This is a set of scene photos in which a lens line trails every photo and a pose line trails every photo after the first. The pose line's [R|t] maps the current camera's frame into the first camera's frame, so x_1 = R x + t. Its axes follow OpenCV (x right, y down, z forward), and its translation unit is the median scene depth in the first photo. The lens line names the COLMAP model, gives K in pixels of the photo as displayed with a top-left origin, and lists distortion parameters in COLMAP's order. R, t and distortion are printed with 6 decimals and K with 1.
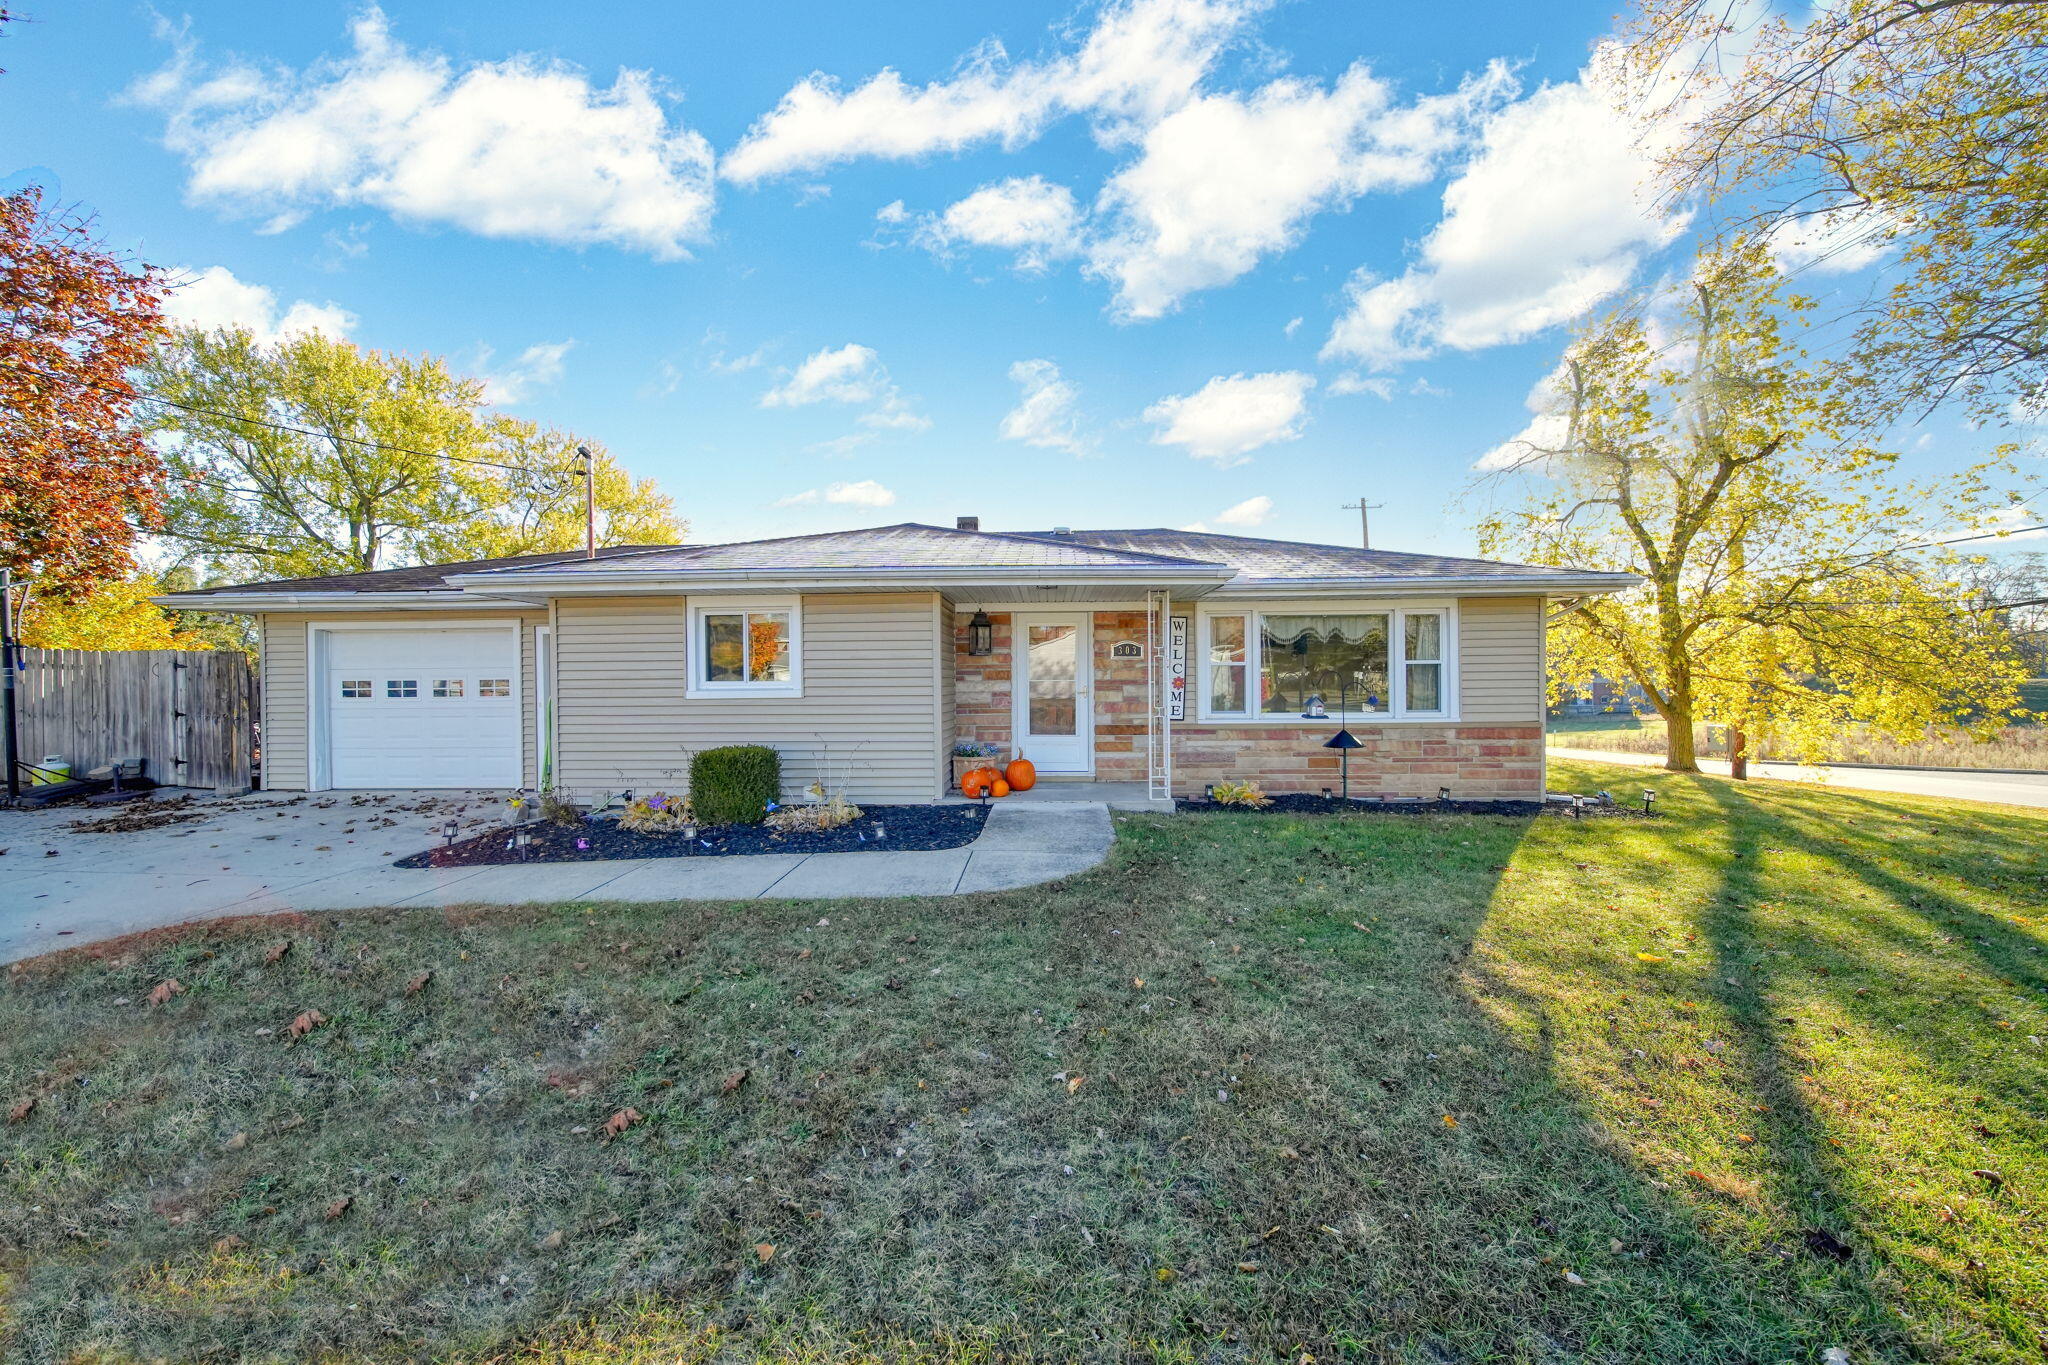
lens RADIAL K [[723.6, 0, 1025.1], [0, 723.6, 686.5], [0, 0, 1]] dist [-0.002249, -0.000173]
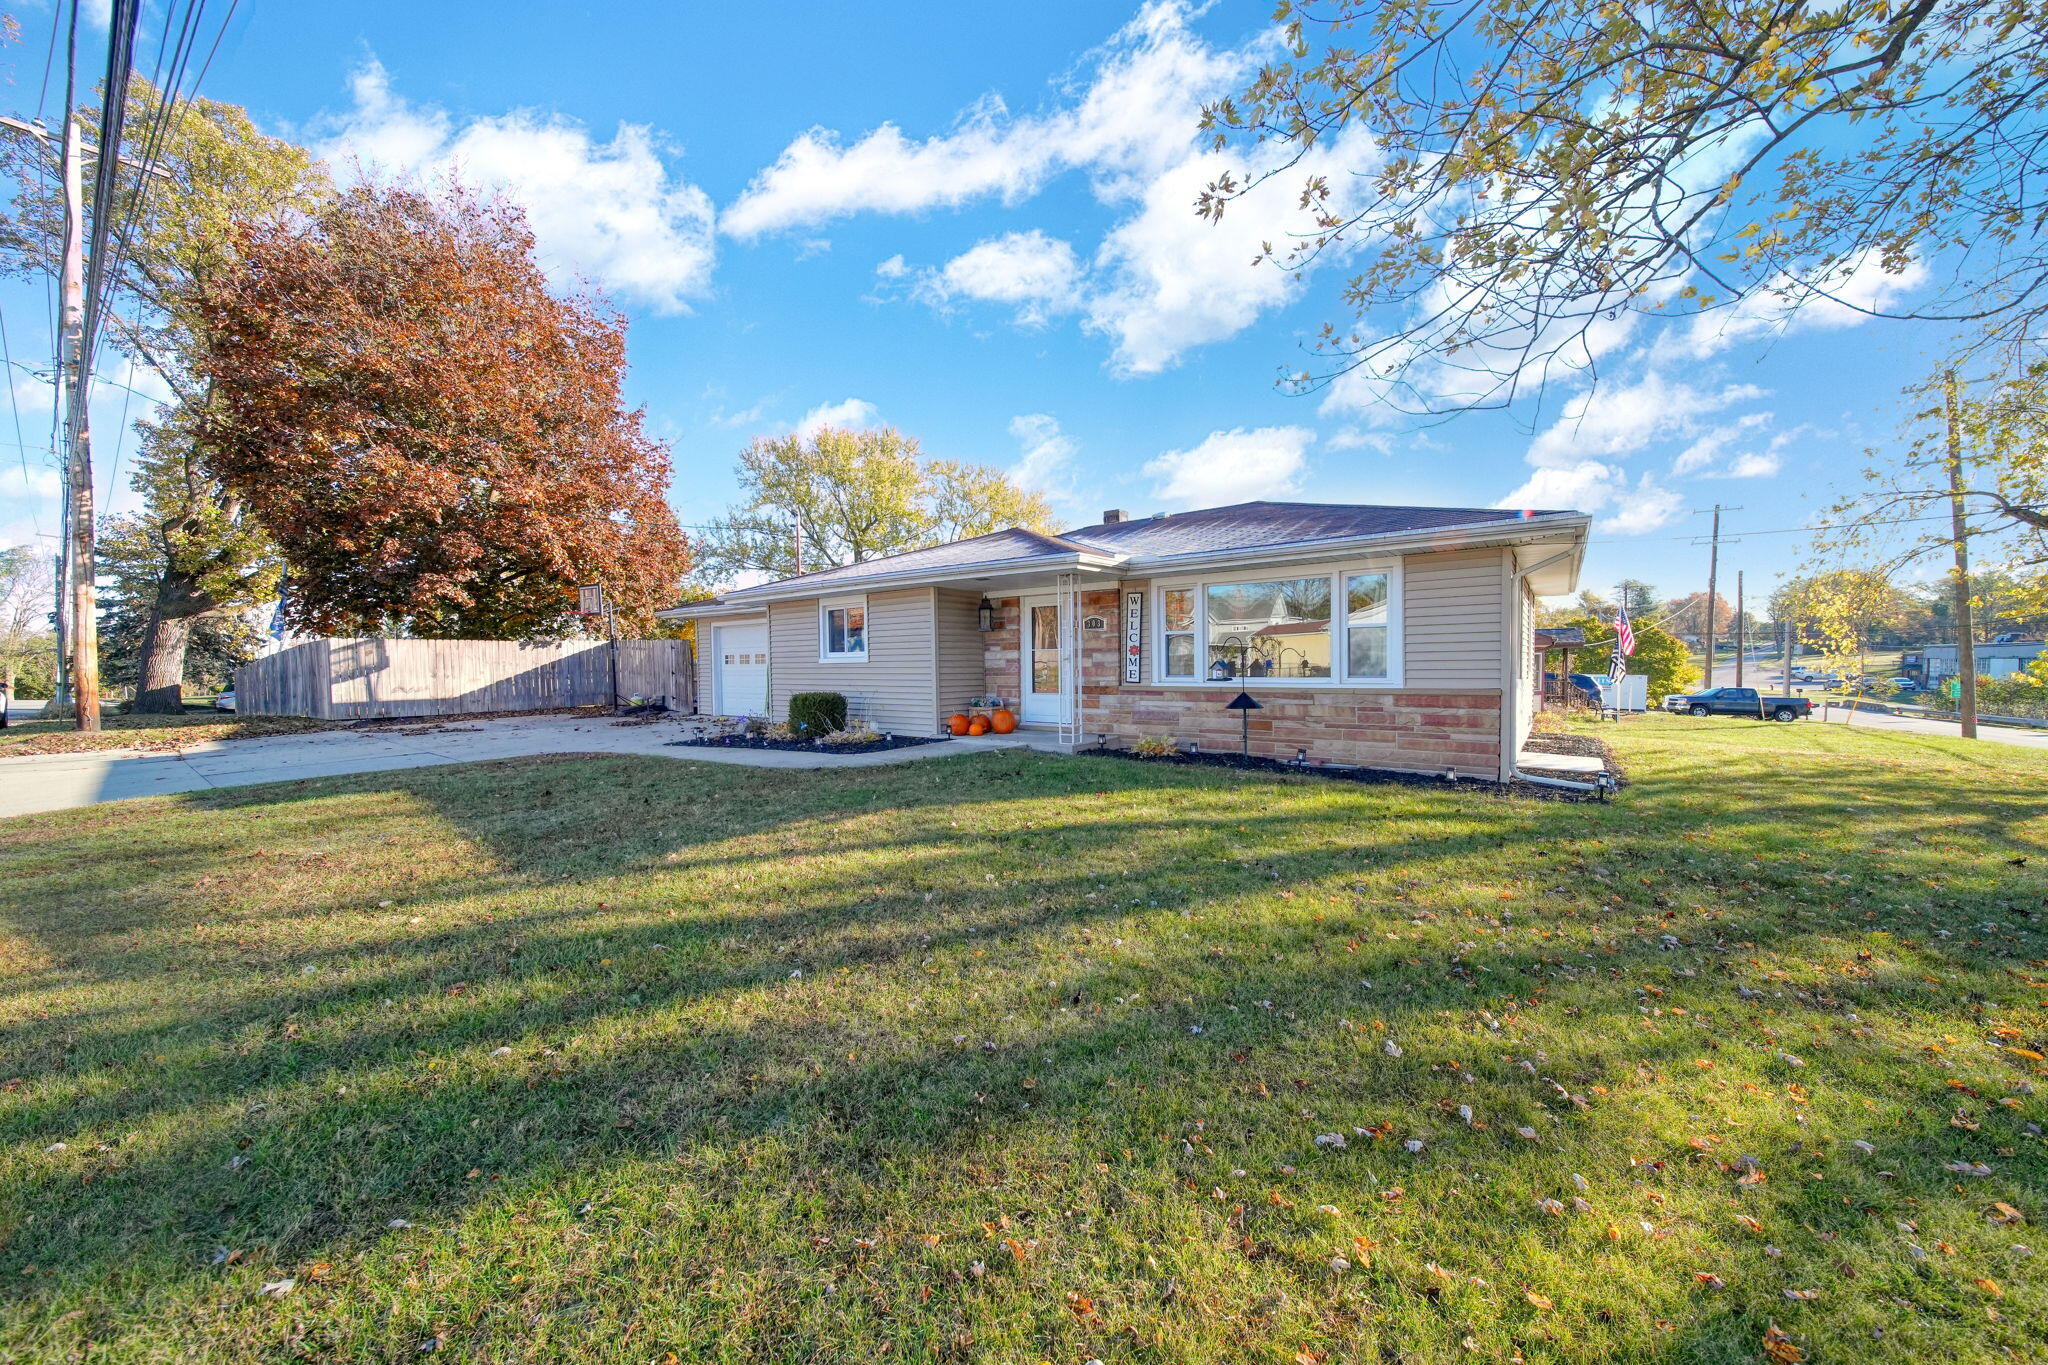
lens RADIAL K [[723.6, 0, 1025.2], [0, 723.6, 676.0], [0, 0, 1]] dist [-0.002249, -0.000173]
pose [[0.825872, 0.008966, -0.563786, 0.719750], [-0.001613, 0.999907, 0.013539, 0.020580], [0.563855, -0.010272, 0.825810, -0.054735]]
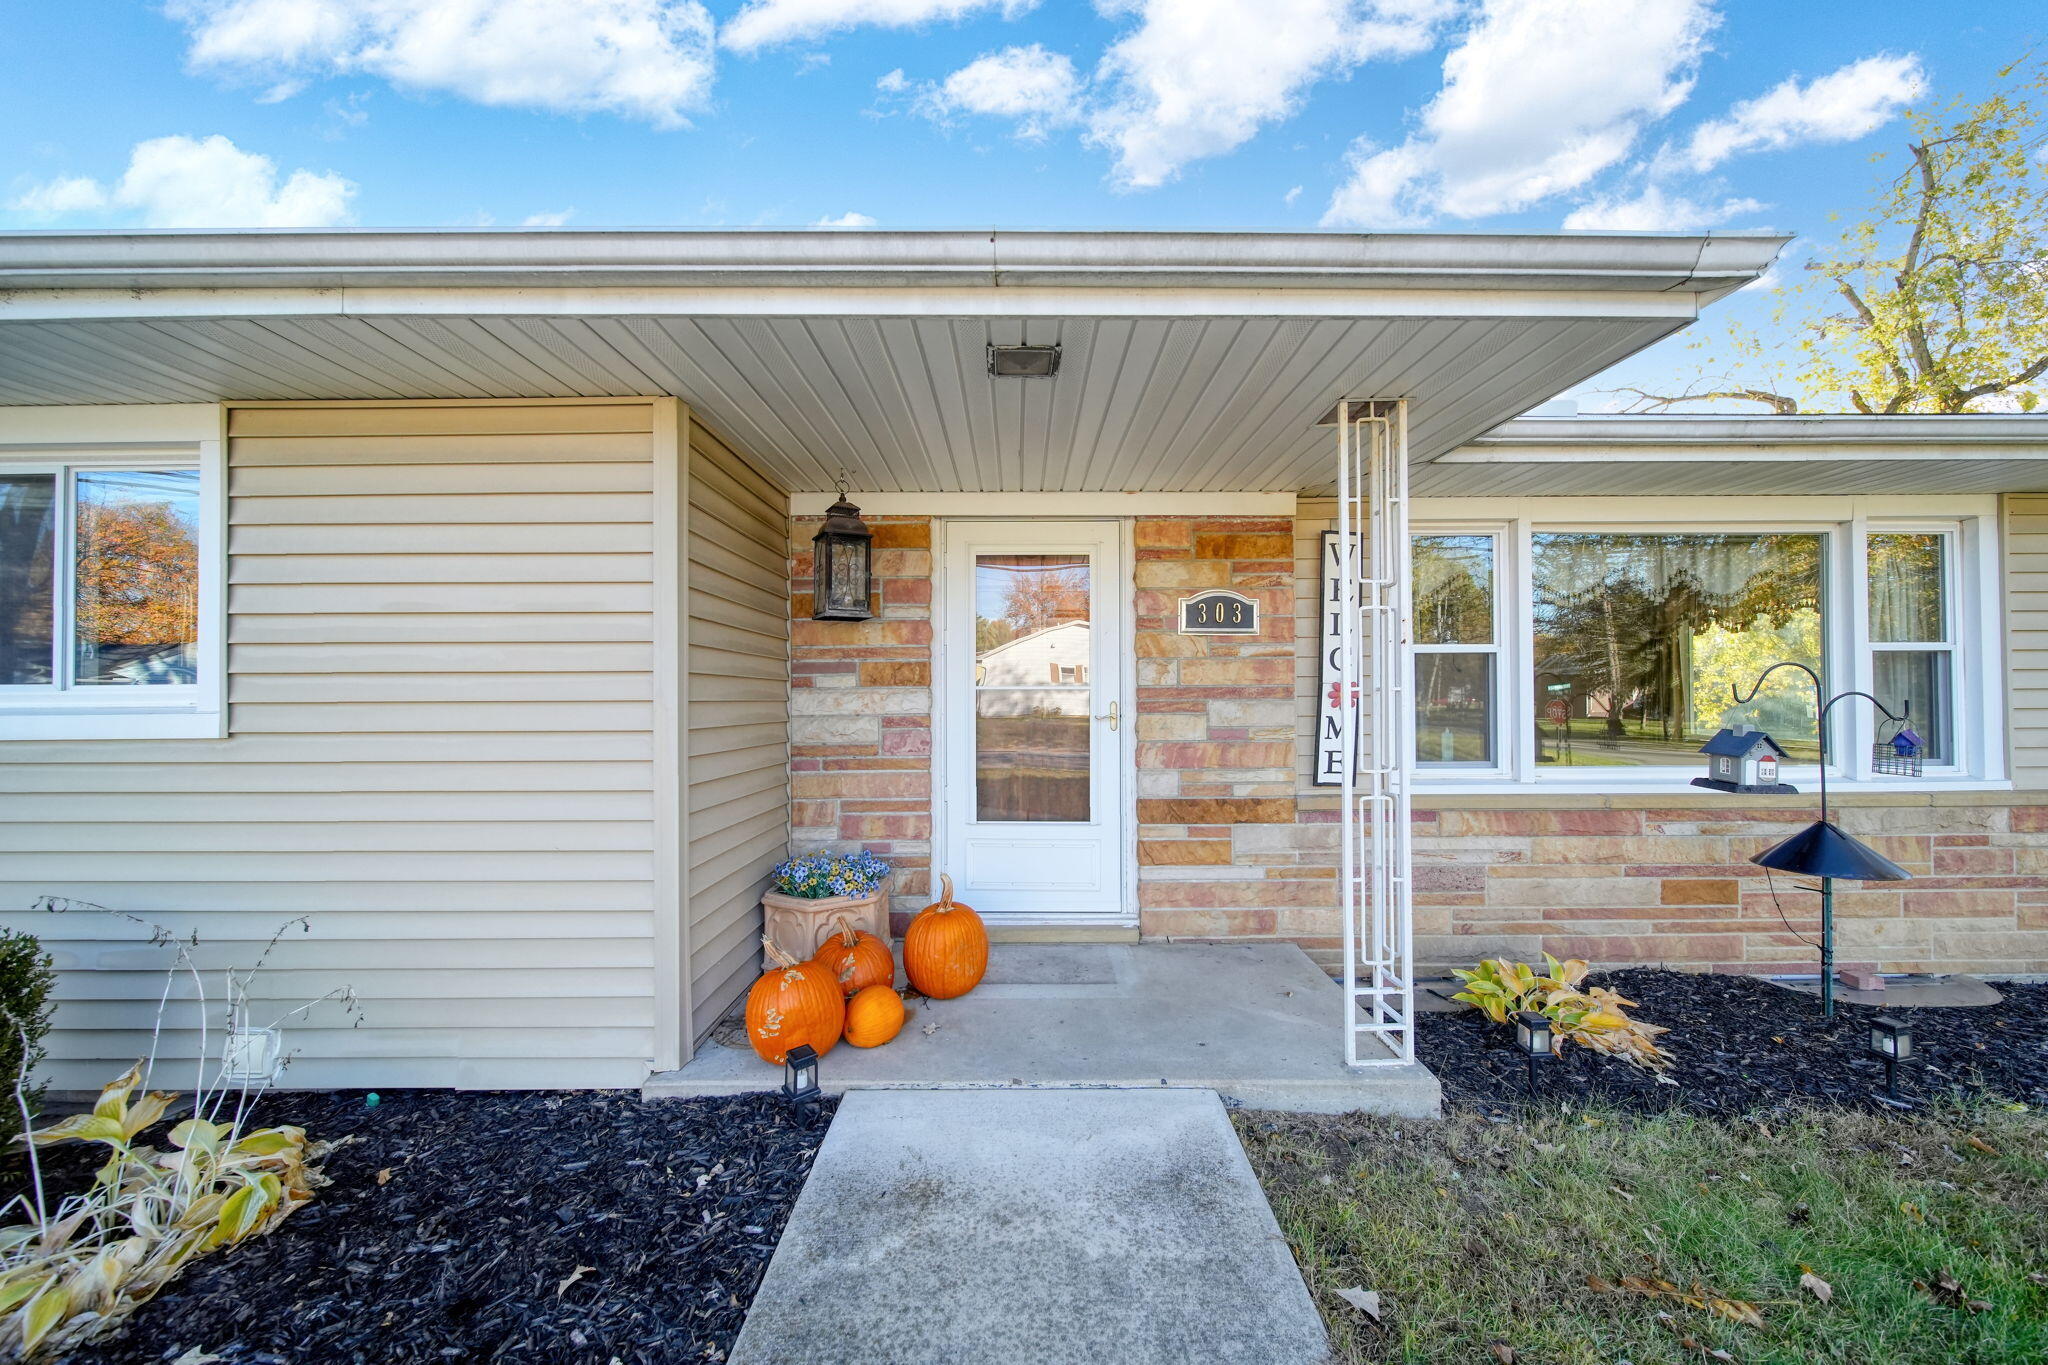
lens RADIAL K [[723.6, 0, 1024.0], [0, 723.6, 688.6], [0, 0, 1]] dist [-0.002249, -0.000173]
pose [[0.999174, 0.002853, 0.040533, 0.016720], [-0.002226, 0.999877, -0.015508, -0.001479], [-0.040572, 0.015405, 0.999058, 0.601481]]
